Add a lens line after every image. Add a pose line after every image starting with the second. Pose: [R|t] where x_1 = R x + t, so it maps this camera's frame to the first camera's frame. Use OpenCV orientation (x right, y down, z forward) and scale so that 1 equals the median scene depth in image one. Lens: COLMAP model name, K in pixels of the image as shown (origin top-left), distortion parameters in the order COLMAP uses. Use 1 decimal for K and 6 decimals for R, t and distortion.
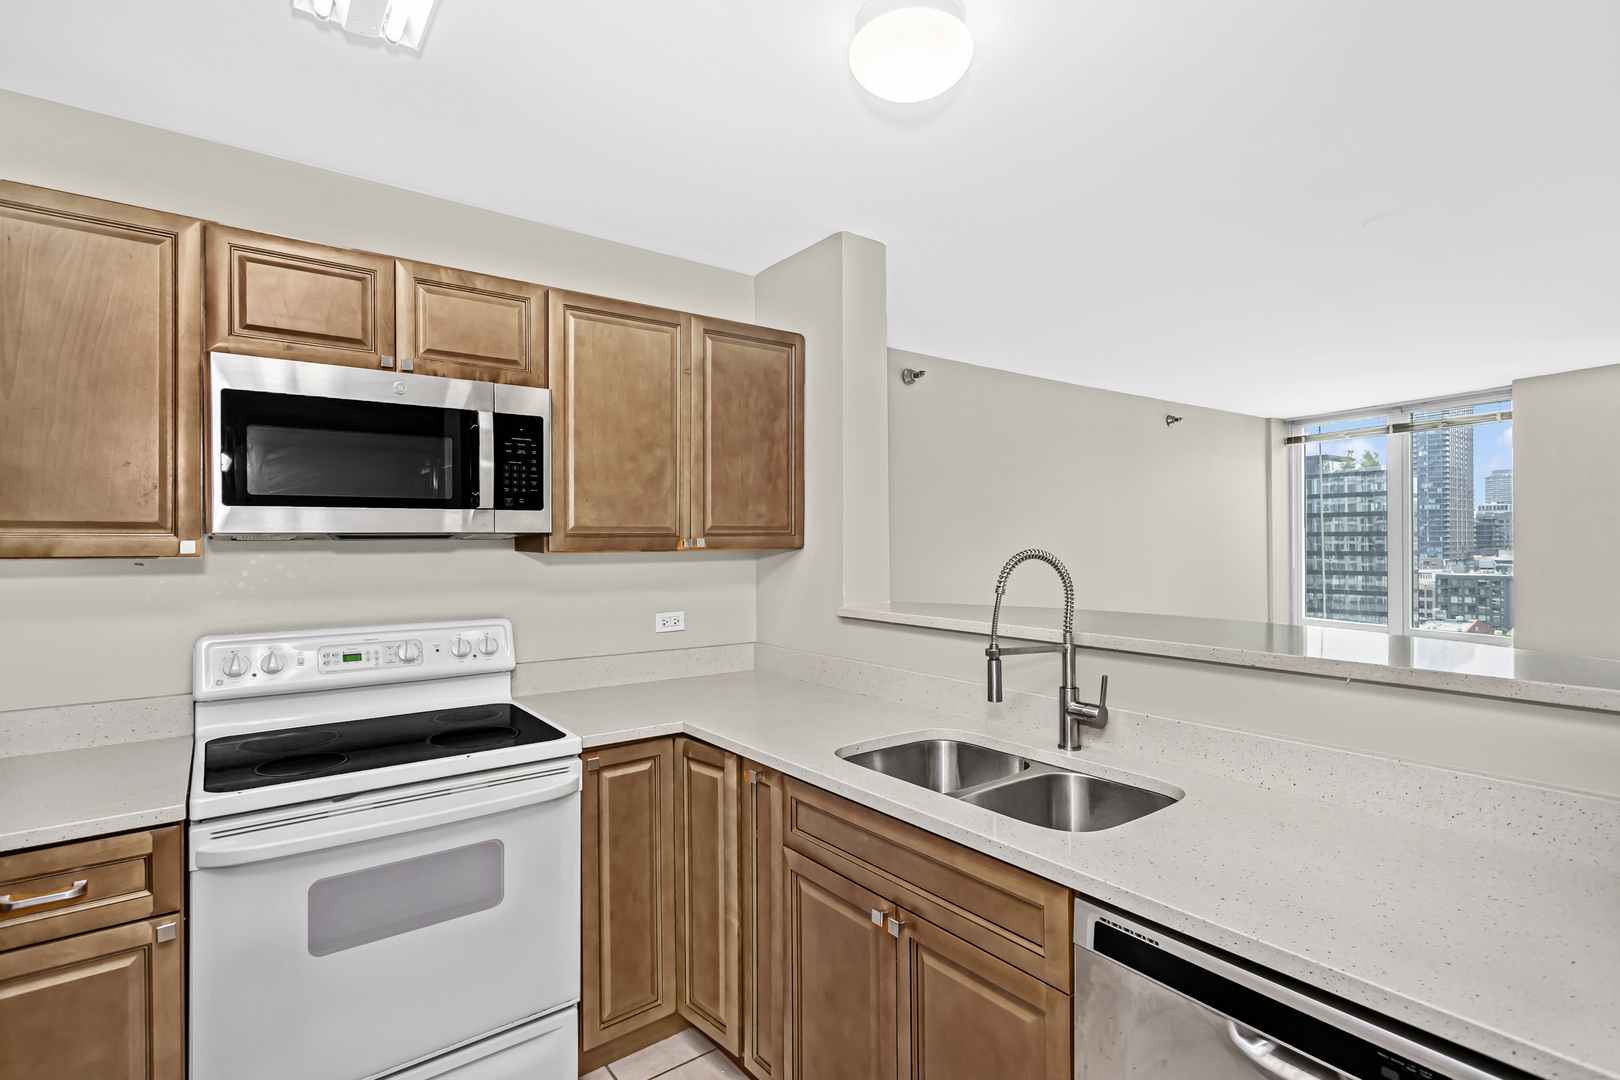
lens RADIAL K [[772.9, 0, 810.4], [0, 772.9, 538.9], [0, 0, 1]] dist [0.001208, 0.000958]
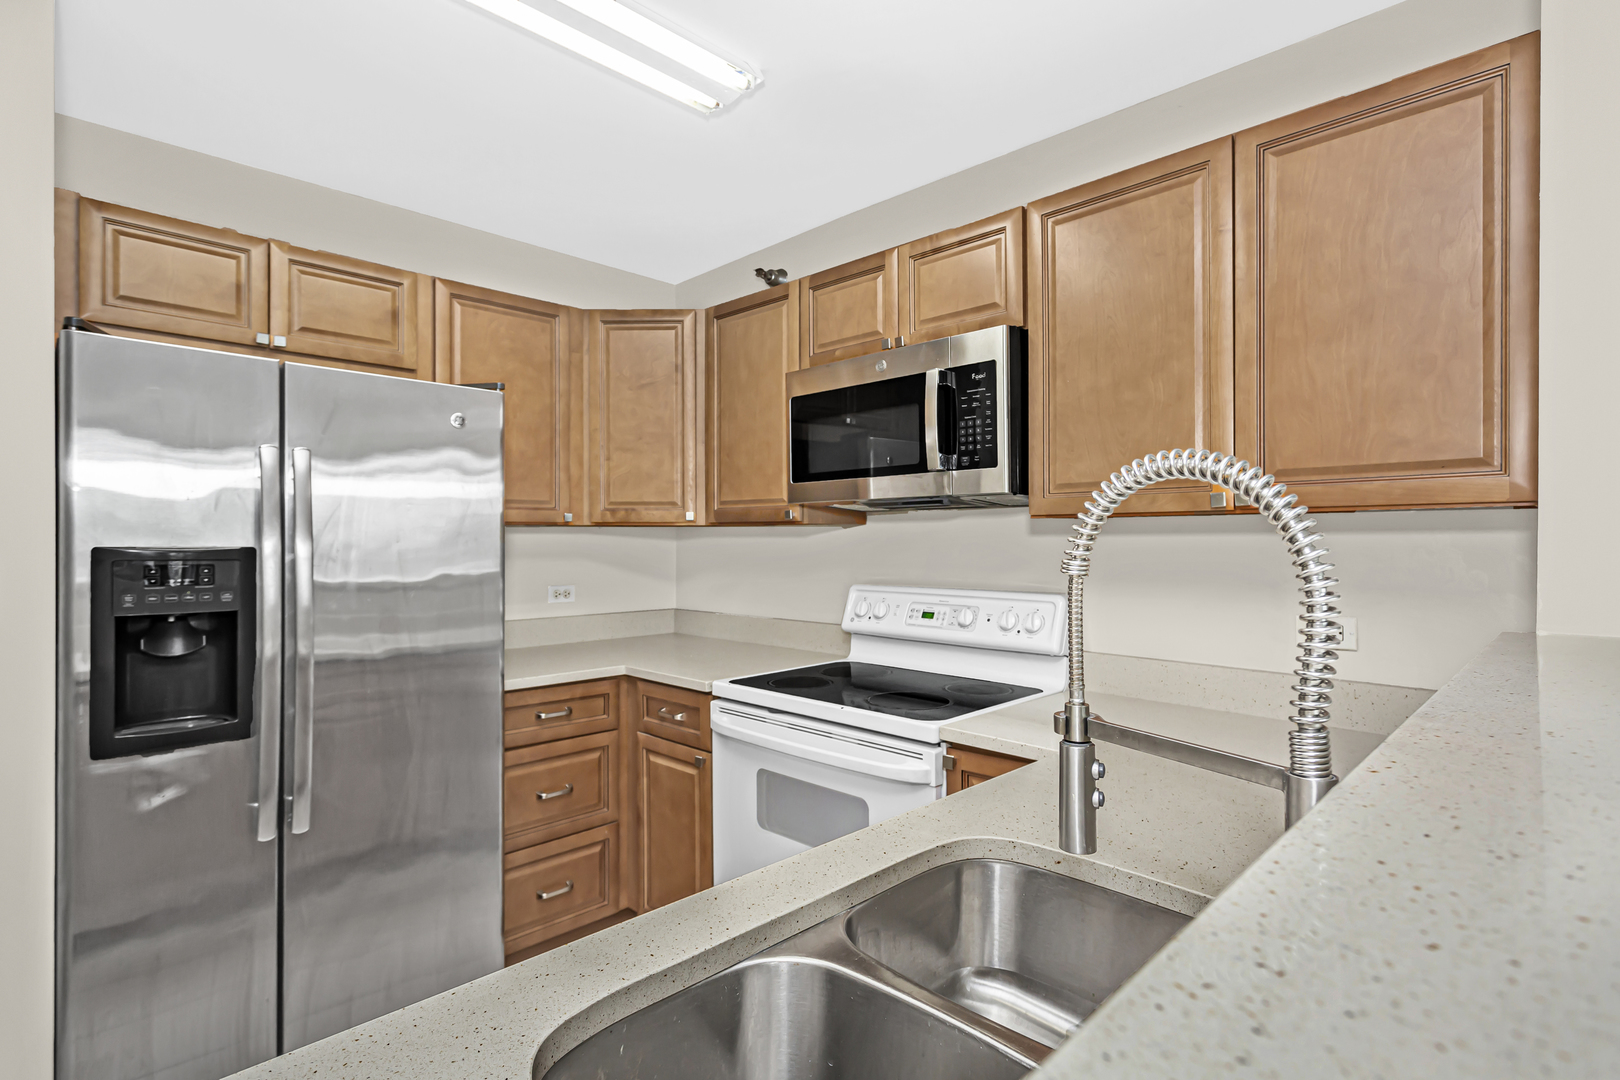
lens RADIAL K [[772.9, 0, 817.3], [0, 772.9, 539.4], [0, 0, 1]] dist [0.001208, 0.000958]
pose [[0.155111, -0.001785, -0.987895, 0.487683], [-0.003408, 0.999991, -0.002342, 0.047655], [0.987891, 0.003730, 0.155103, 0.674415]]
